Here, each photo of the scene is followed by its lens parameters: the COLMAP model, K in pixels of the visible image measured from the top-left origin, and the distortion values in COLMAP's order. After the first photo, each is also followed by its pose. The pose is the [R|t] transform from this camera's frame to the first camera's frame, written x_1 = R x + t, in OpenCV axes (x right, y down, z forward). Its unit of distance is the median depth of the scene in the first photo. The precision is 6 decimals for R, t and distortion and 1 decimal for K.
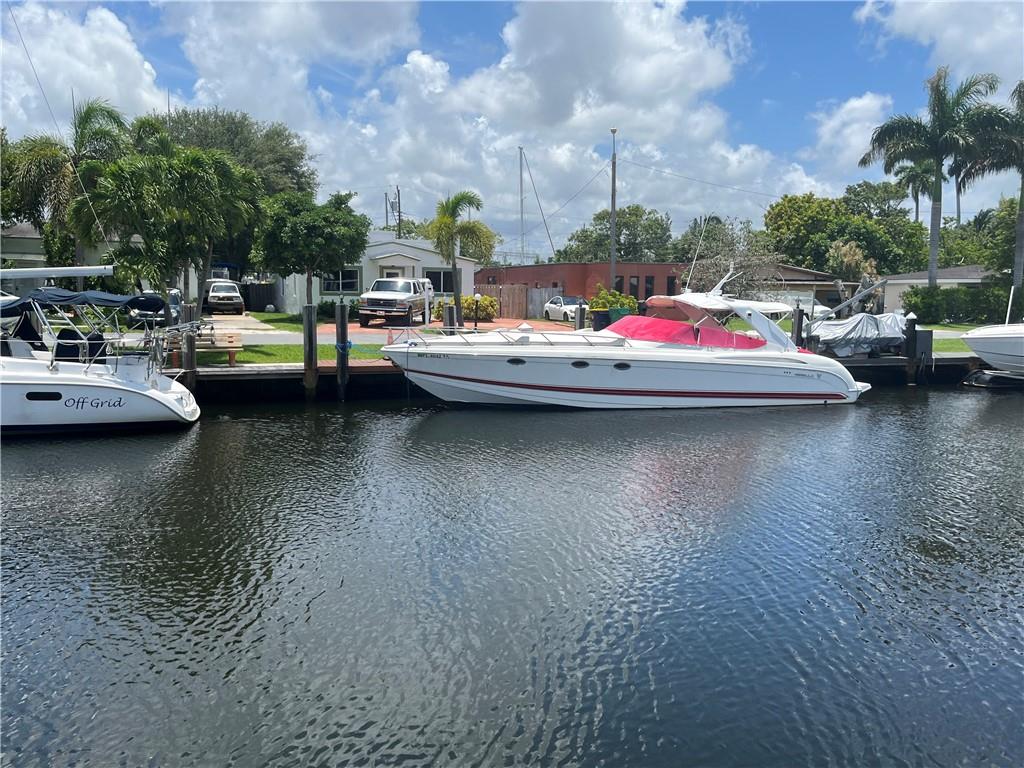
lens RADIAL K [[895.9, 0, 512.0], [0, 895.9, 384.0], [0, 0, 1]] dist [0.118006, -0.001361]
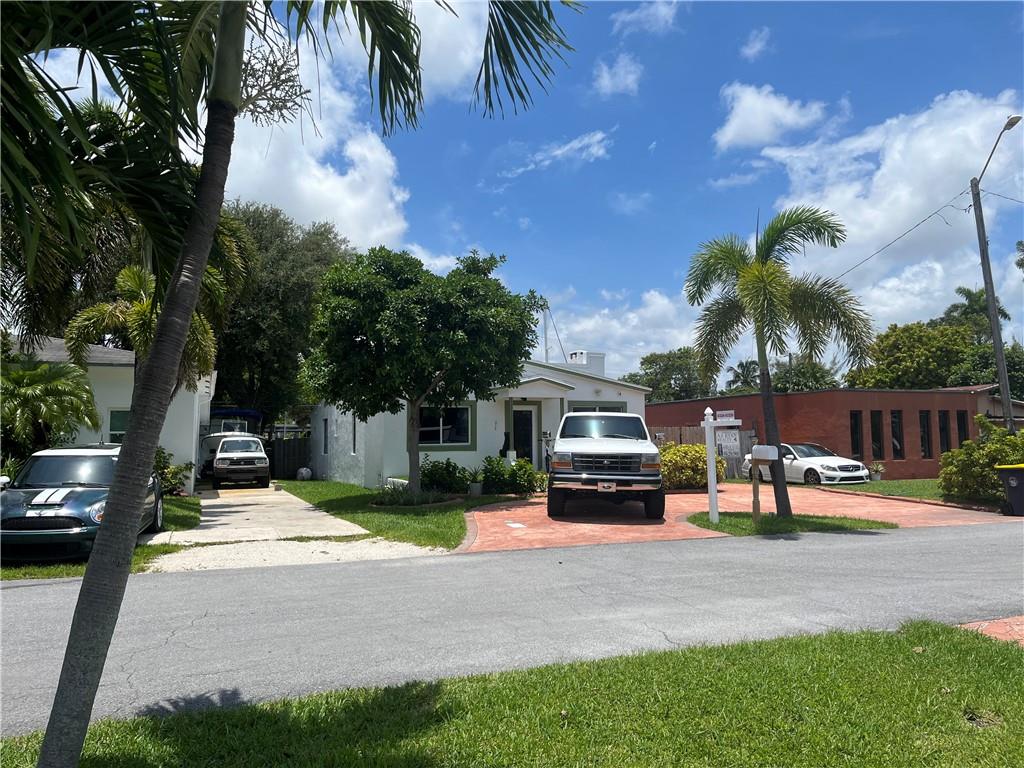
lens RADIAL K [[804.1, 0, 512.0], [0, 804.1, 384.0], [0, 0, 1]] dist [0.044584, -0.003178]
pose [[0.999185, -0.021683, 0.034038, -0.159128], [0.027376, 0.983847, -0.176908, -0.046596], [-0.029653, 0.177696, 0.983639, 0.471403]]
